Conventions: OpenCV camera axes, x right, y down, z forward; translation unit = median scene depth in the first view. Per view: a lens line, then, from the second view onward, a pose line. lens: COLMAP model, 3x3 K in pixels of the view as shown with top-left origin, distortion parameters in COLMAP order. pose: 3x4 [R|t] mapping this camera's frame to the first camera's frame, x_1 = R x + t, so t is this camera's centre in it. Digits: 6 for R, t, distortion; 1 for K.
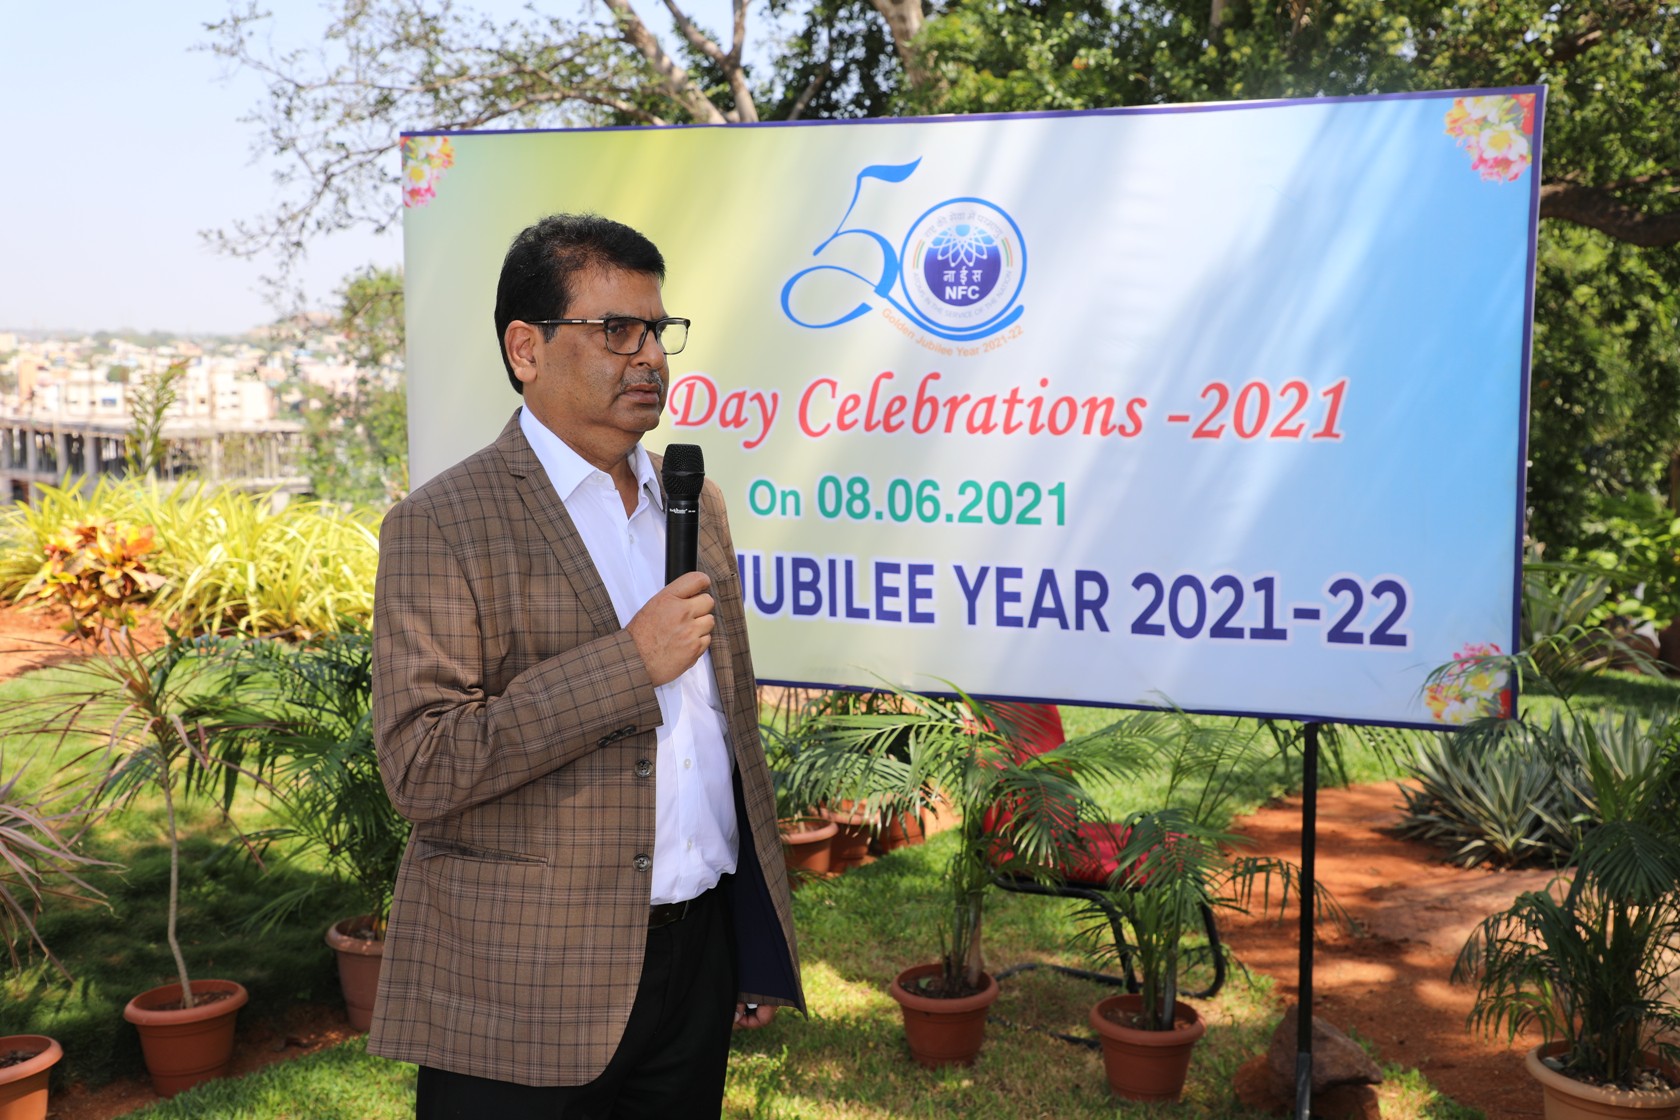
lens RADIAL K [[1897.4, 0, 840.0], [0, 1897.4, 560.0], [0, 0, 1]] dist [0.062247, 0.009835]
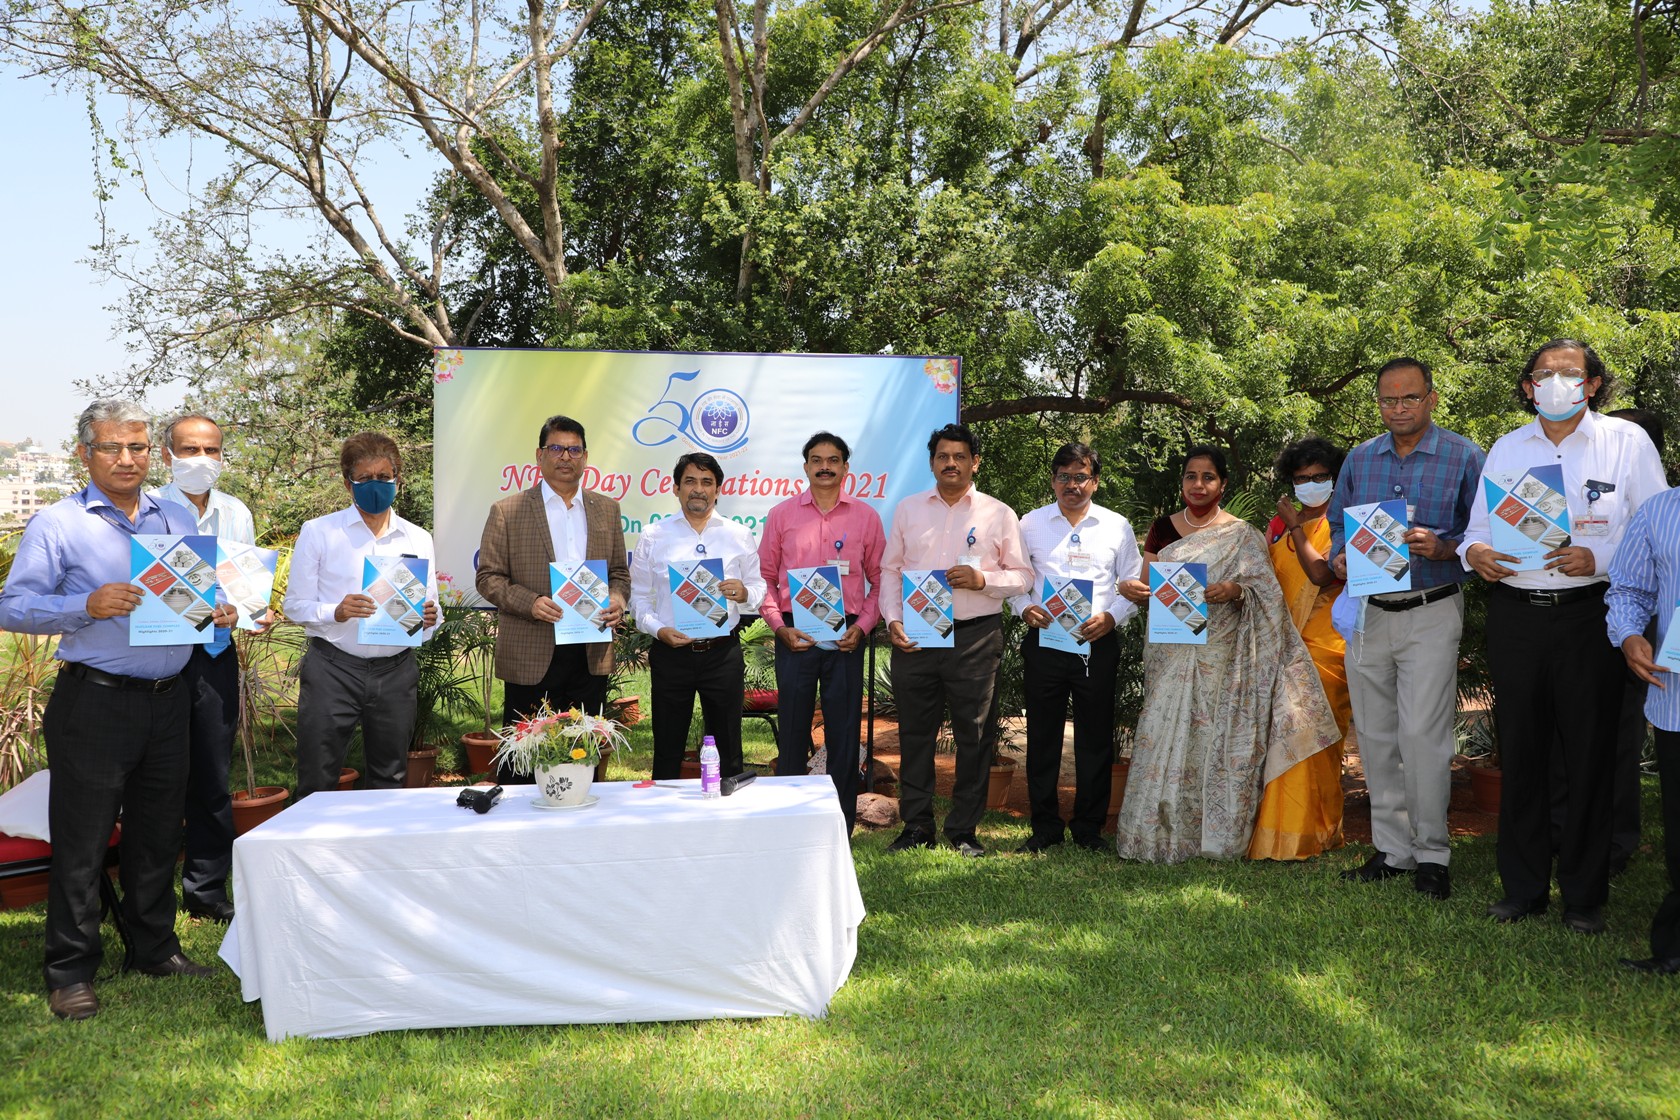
lens RADIAL K [[1433.1, 0, 840.0], [0, 1433.1, 560.0], [0, 0, 1]] dist [0.002034, 0.004433]
pose [[0.949167, 0.003887, 0.314748, -0.326205], [0.015463, 0.998141, -0.058960, 0.109531], [-0.314392, 0.060830, 0.947342, -0.617075]]
